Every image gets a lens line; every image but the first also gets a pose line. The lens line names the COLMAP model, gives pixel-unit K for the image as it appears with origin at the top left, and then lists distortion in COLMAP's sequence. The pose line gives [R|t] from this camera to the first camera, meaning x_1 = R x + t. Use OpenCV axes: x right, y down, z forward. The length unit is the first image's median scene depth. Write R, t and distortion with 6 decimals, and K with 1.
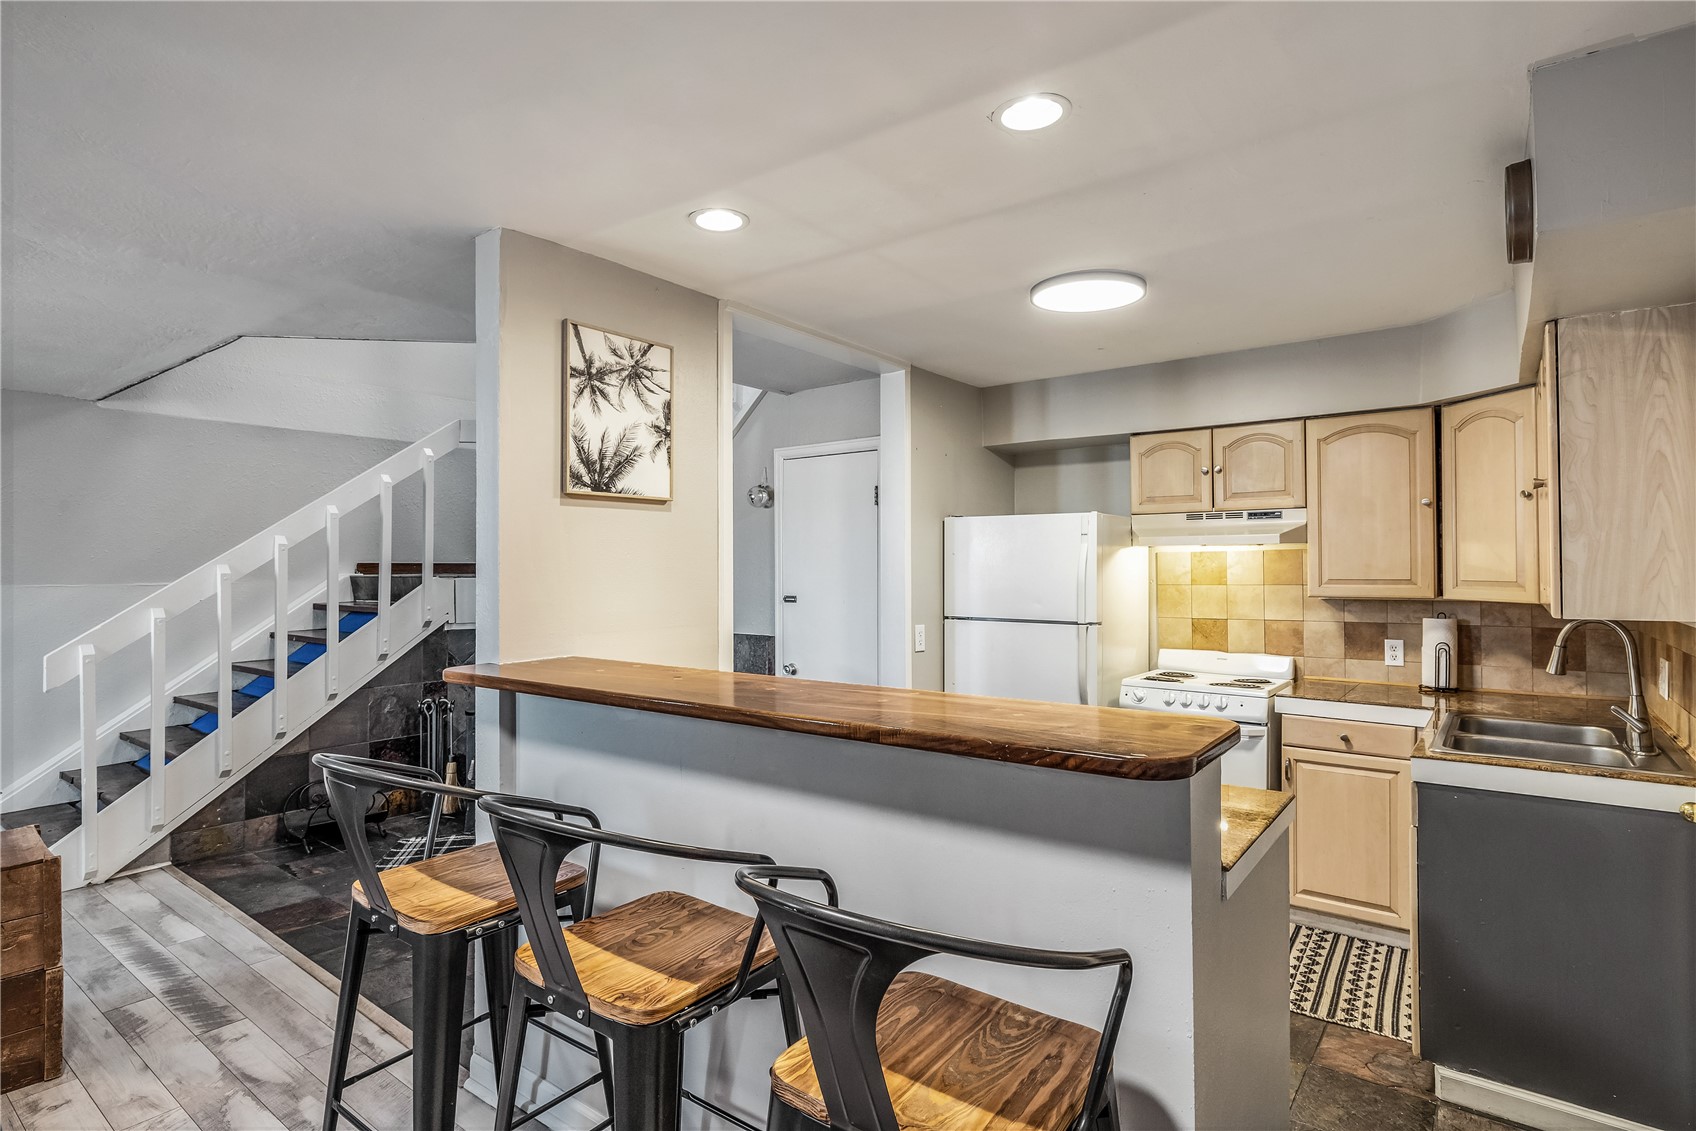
lens RADIAL K [[861.0, 0, 848.2], [0, 861.0, 559.3], [0, 0, 1]] dist [-0.001219, -0.000293]
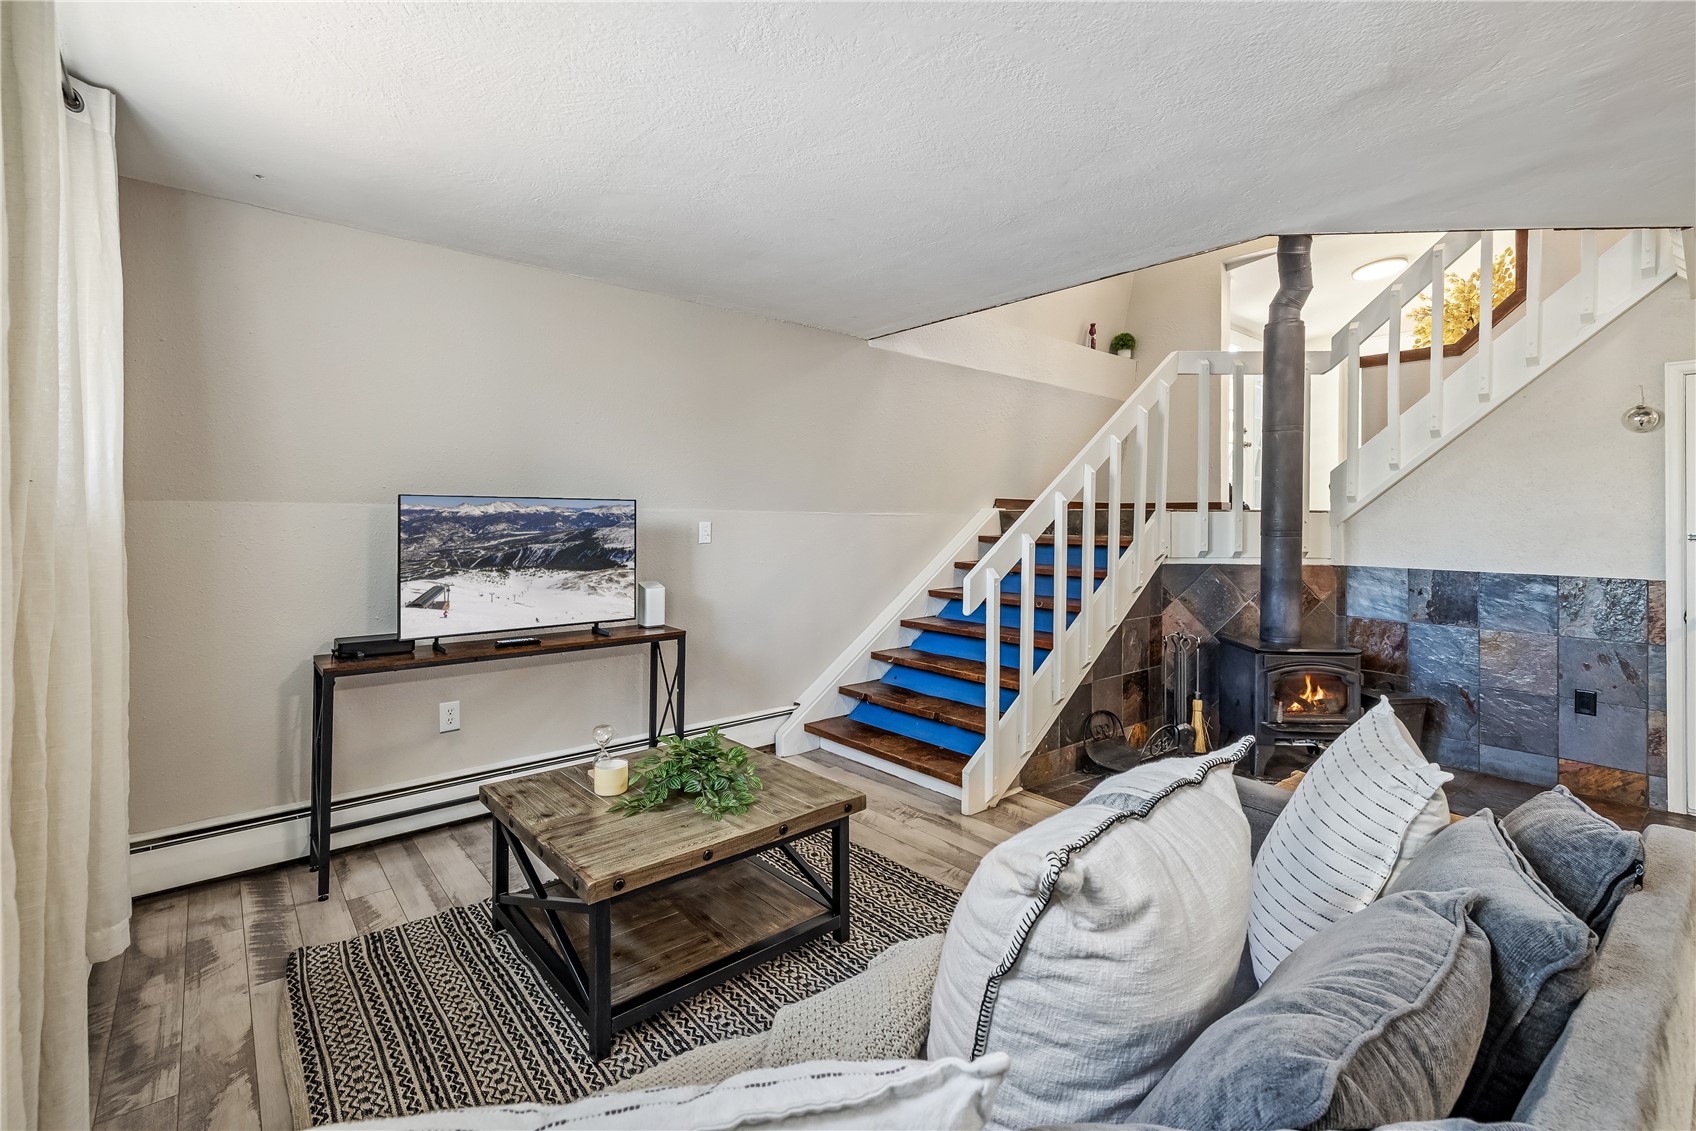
lens RADIAL K [[750.8, 0, 851.2], [0, 750.8, 511.0], [0, 0, 1]] dist [0.006546, 0.001651]
pose [[0.977778, 0.011078, -0.209348, -0.938805], [-0.011659, 0.999931, -0.001542, 0.039439], [0.209317, 0.003948, 0.977840, 0.119592]]
